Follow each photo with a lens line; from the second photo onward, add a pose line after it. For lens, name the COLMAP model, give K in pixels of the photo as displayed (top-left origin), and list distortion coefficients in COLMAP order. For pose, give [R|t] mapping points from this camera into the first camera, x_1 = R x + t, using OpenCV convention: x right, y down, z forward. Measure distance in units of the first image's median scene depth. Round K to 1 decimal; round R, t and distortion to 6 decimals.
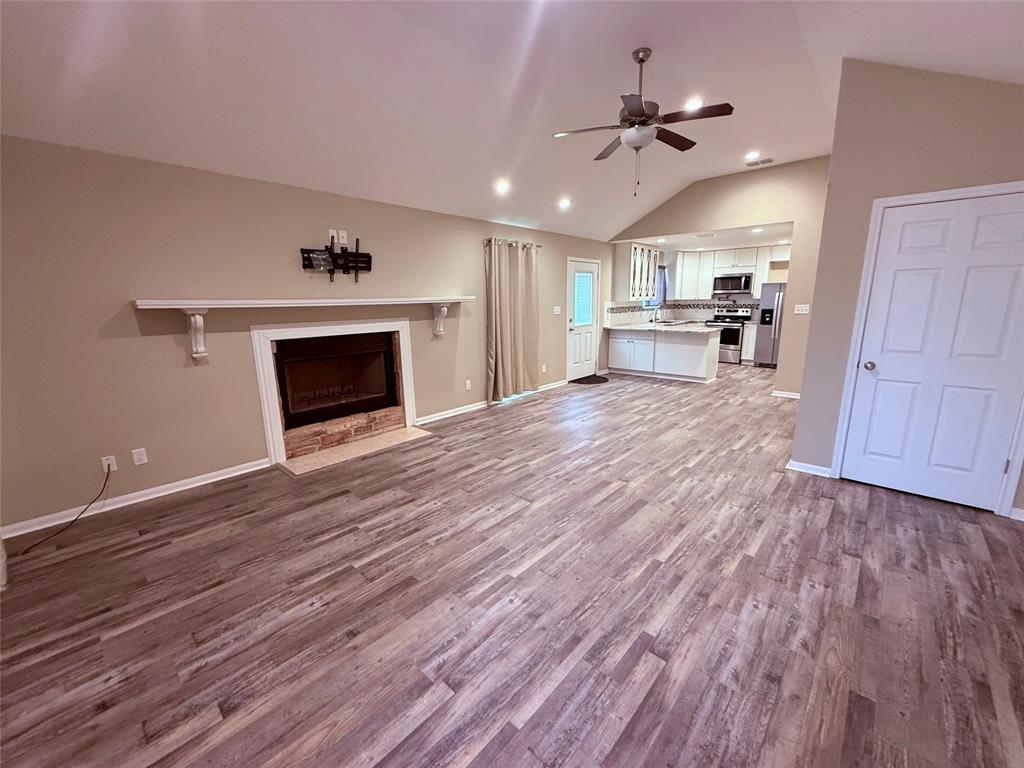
lens RADIAL K [[423.1, 0, 494.3], [0, 423.1, 384.9], [0, 0, 1]] dist [-0.000499, 0.000149]
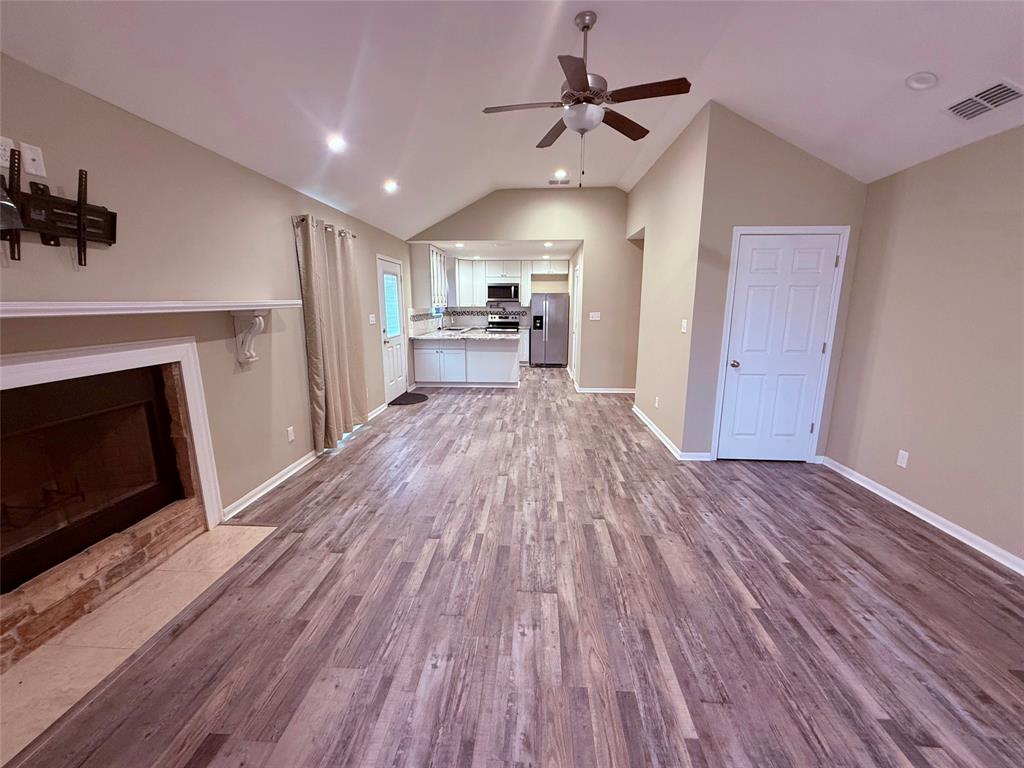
lens RADIAL K [[422.4, 0, 509.4], [0, 422.4, 382.4], [0, 0, 1]] dist [-0.000073, 0.000076]
pose [[0.761119, -0.106633, 0.639787, -0.262752], [0.118772, 0.992628, 0.024144, -0.066627], [-0.637645, 0.057612, 0.768173, 0.329906]]
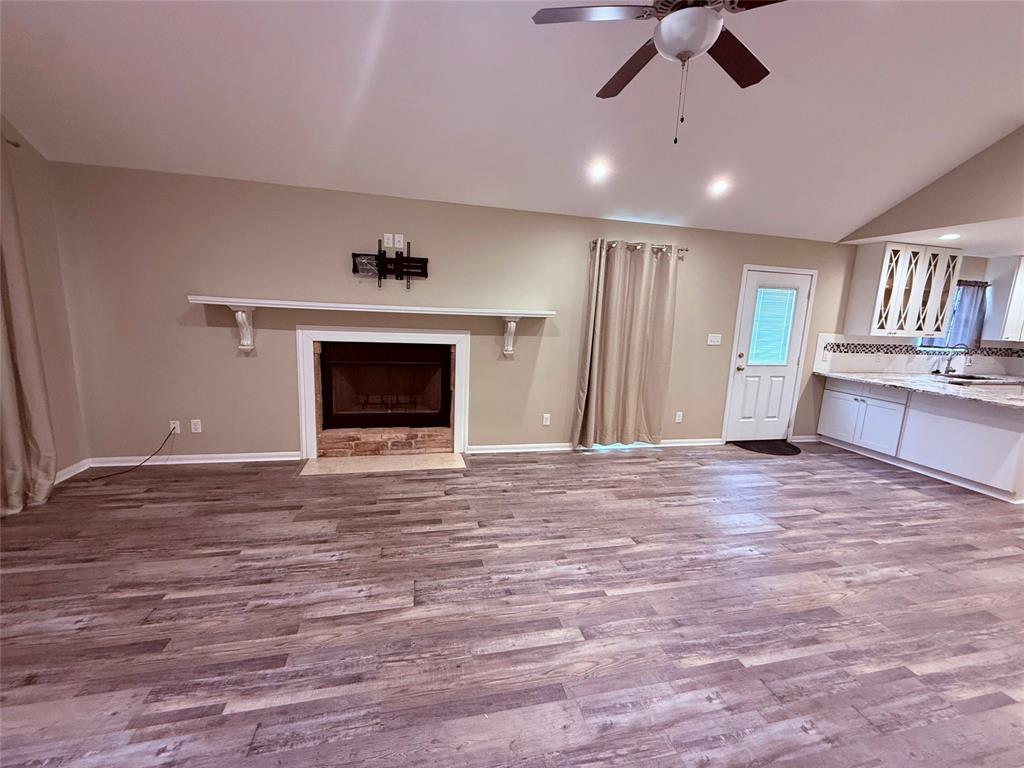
lens RADIAL K [[423.1, 0, 494.3], [0, 423.1, 384.9], [0, 0, 1]] dist [-0.000499, 0.000149]
pose [[0.828089, 0.147310, -0.540896, 0.349141], [-0.166113, 0.986004, 0.014221, -0.073320], [0.535421, 0.078074, 0.840969, 0.312449]]
